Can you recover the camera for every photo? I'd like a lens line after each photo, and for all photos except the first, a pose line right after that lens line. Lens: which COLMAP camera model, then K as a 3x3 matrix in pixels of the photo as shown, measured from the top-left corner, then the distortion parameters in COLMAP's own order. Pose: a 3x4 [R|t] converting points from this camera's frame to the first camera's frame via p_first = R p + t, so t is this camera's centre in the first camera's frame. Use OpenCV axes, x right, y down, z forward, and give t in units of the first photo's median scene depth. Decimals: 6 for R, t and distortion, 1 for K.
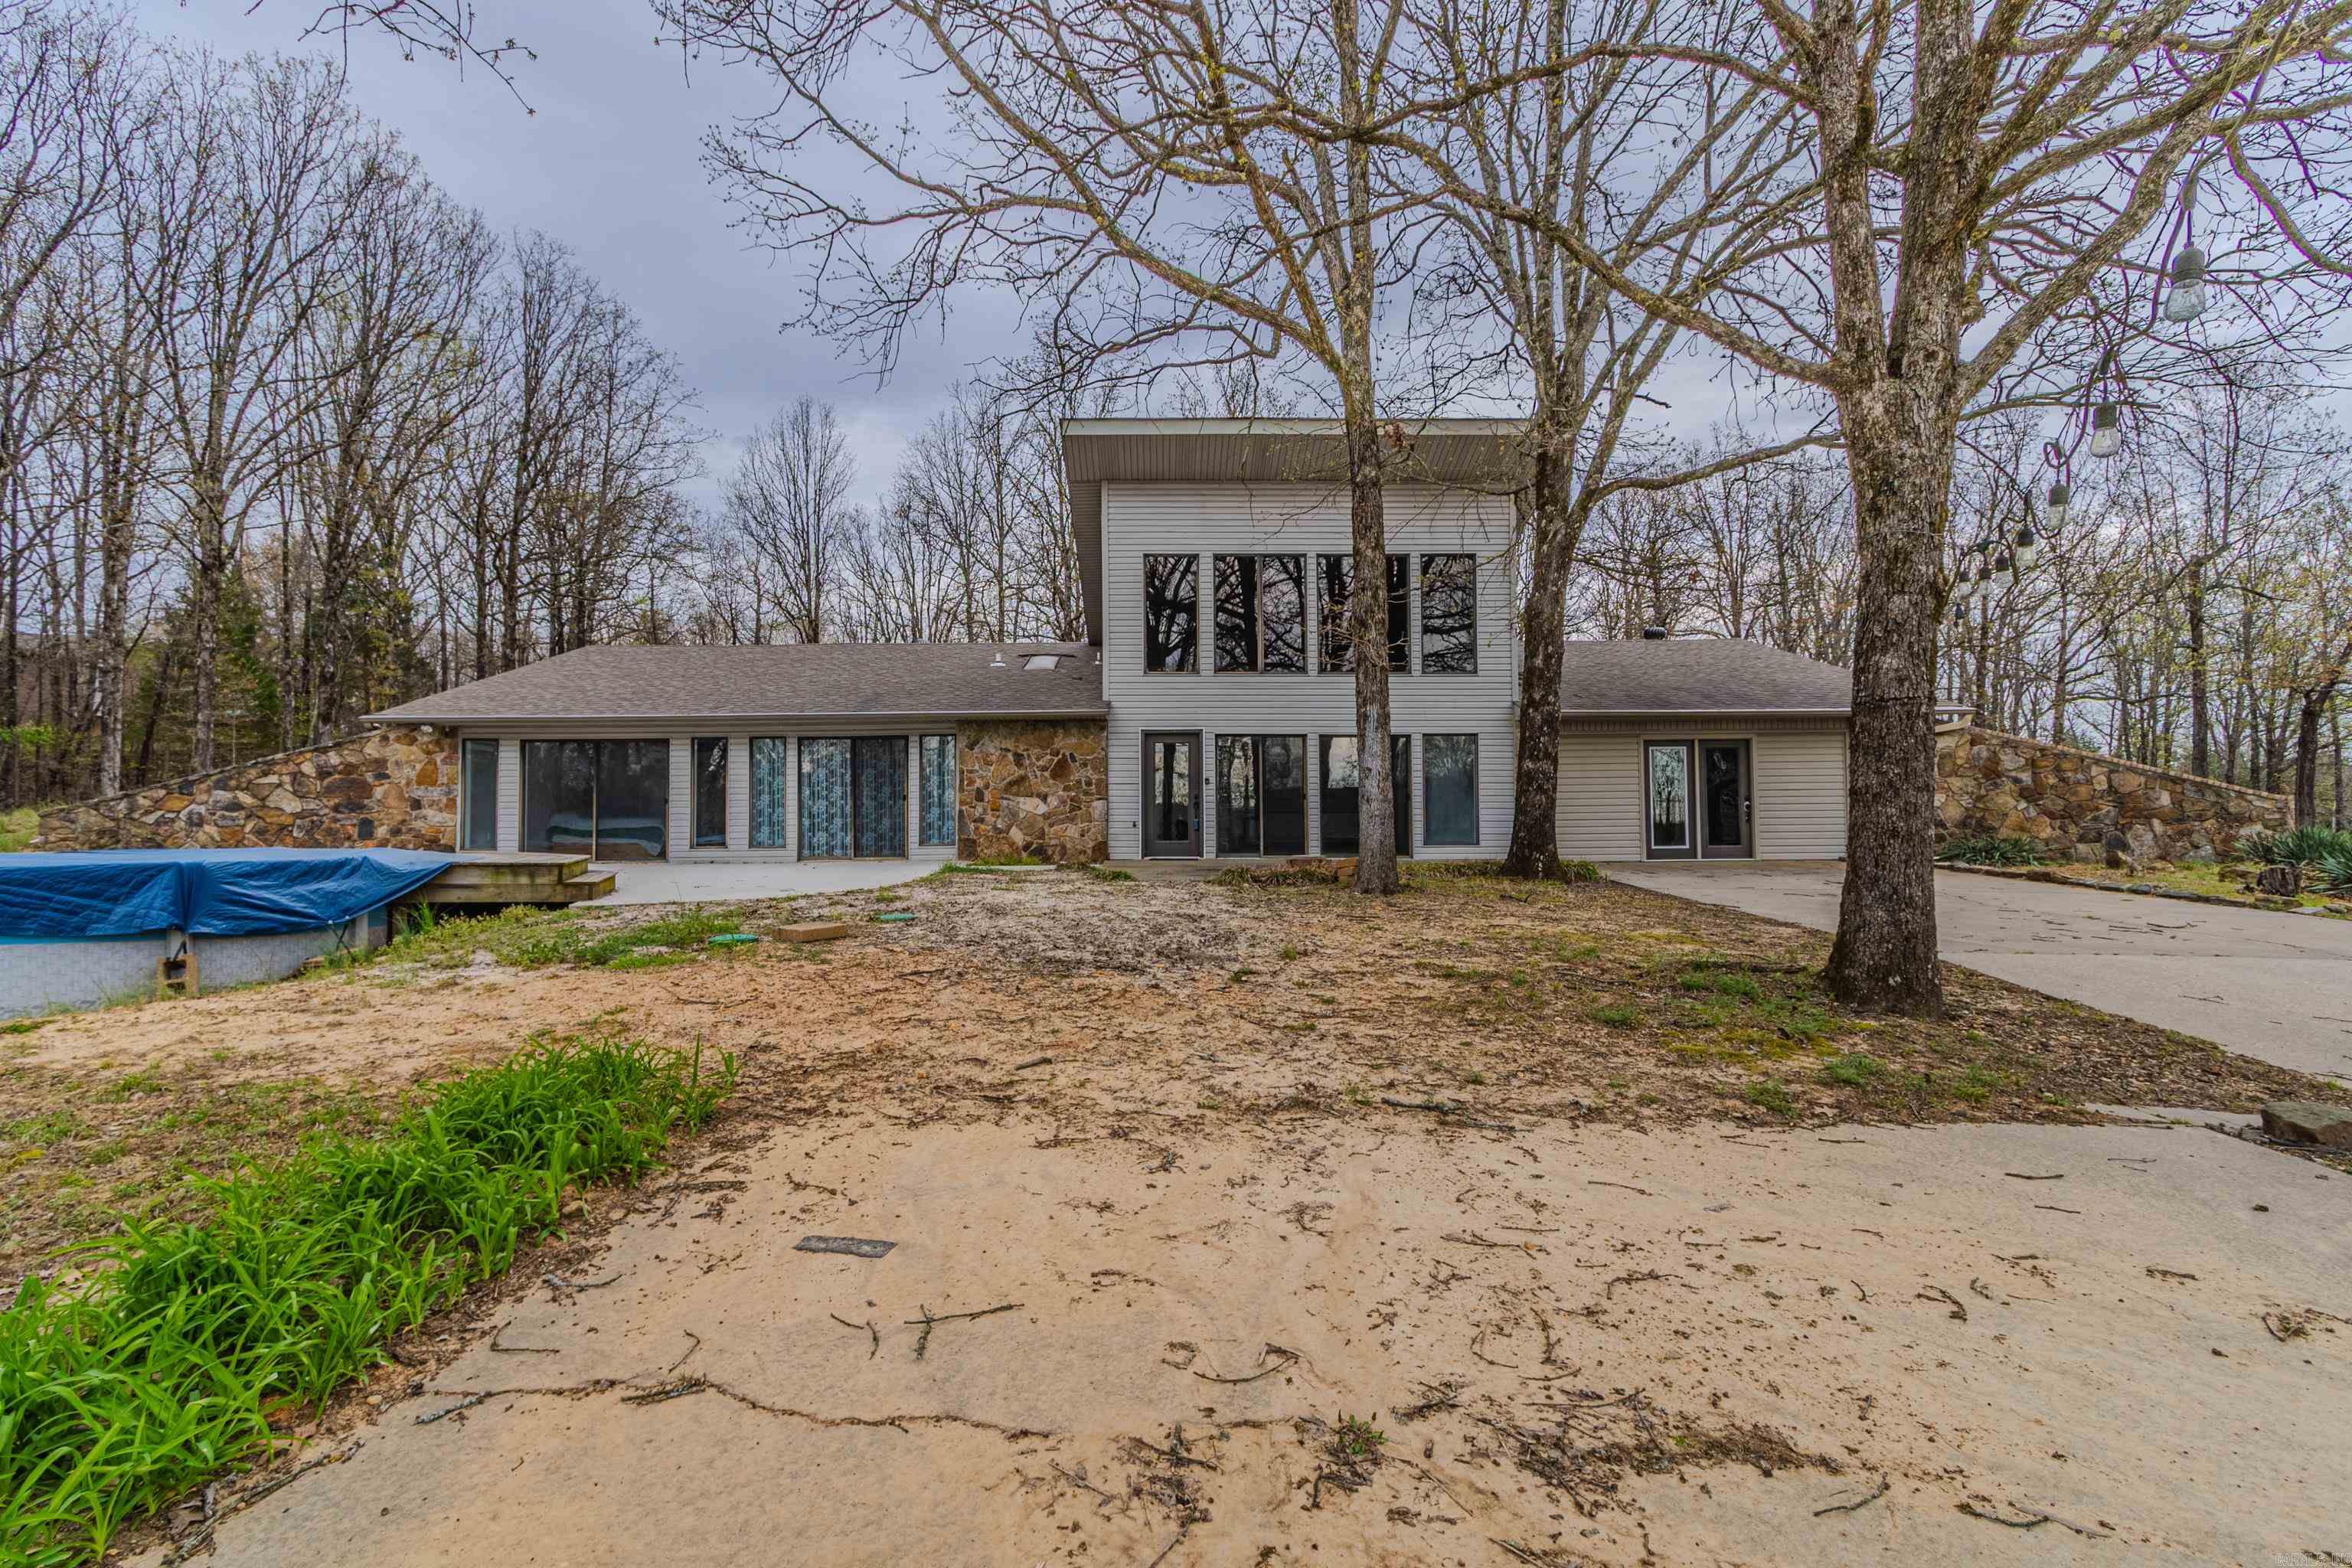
lens RADIAL K [[1095.1, 0, 1175.1], [0, 1095.1, 789.9], [0, 0, 1]] dist [0.002415, 0.000363]
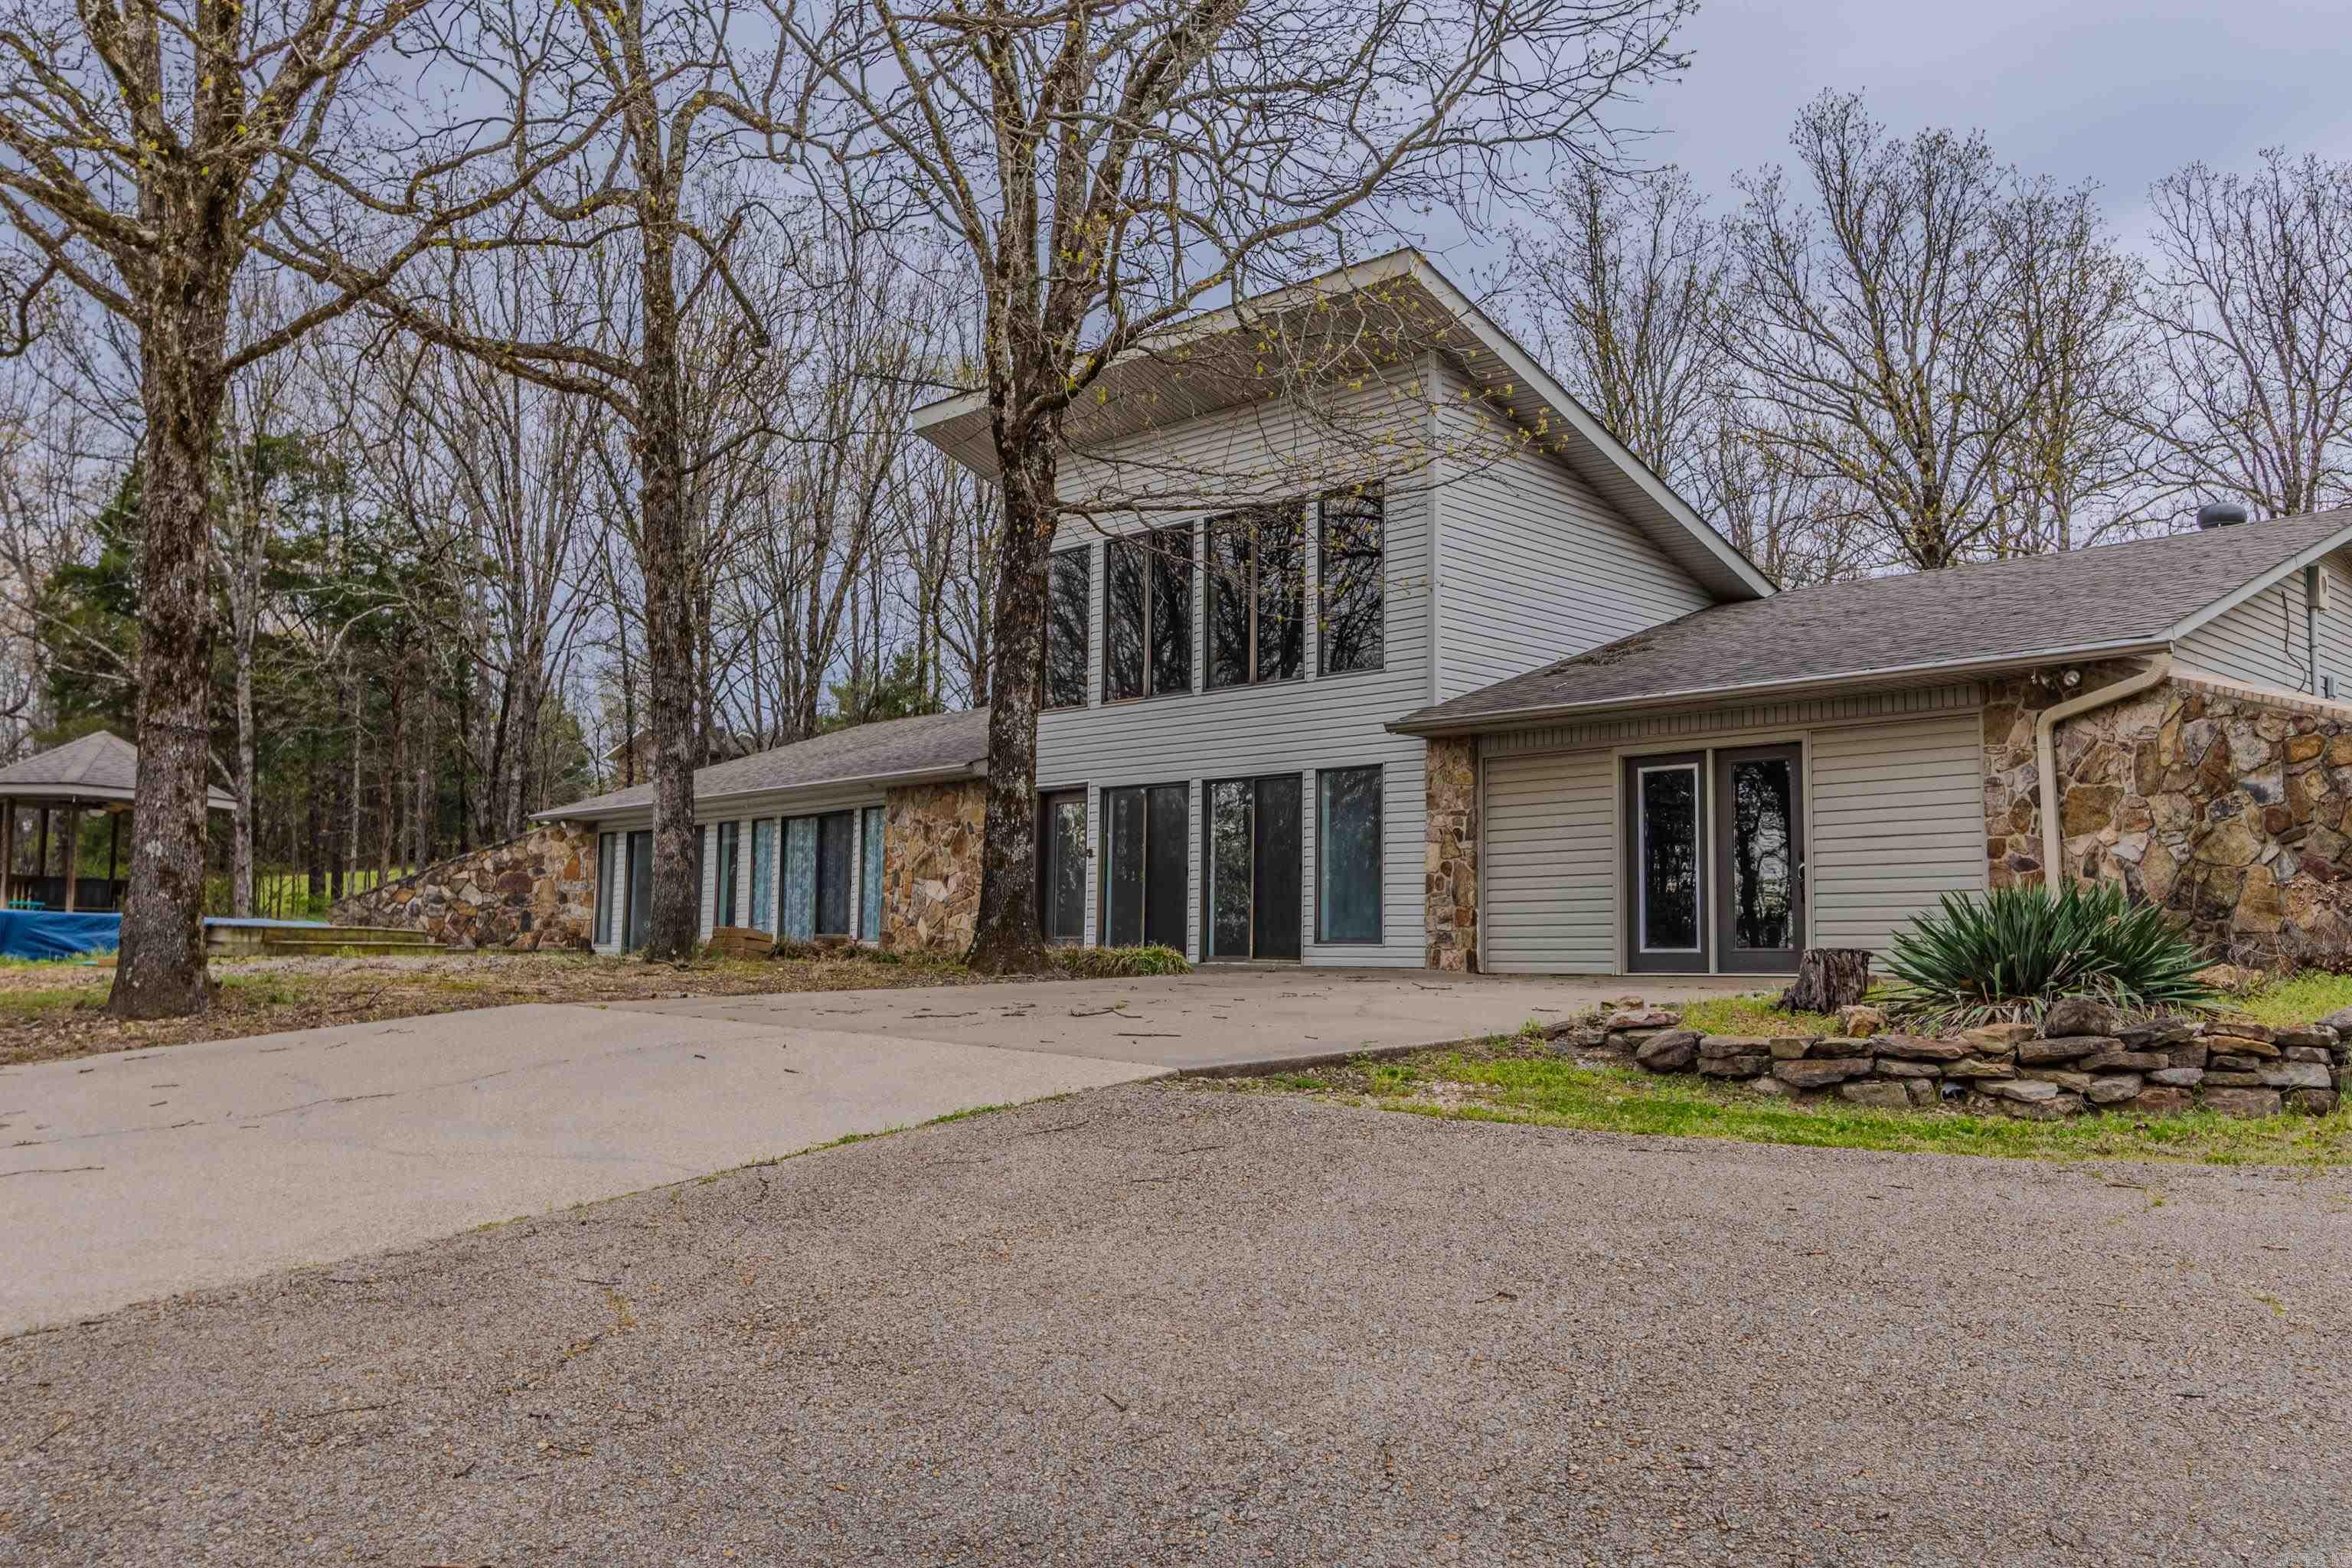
lens RADIAL K [[1925.8, 0, 1177.1], [0, 1925.8, 778.5], [0, 0, 1]] dist [0.008391, -0.016216]
pose [[0.687613, -0.057806, -0.723772, 1.032534], [0.000187, 0.996840, -0.079437, 0.045540], [0.726077, 0.054486, 0.685451, 0.174101]]
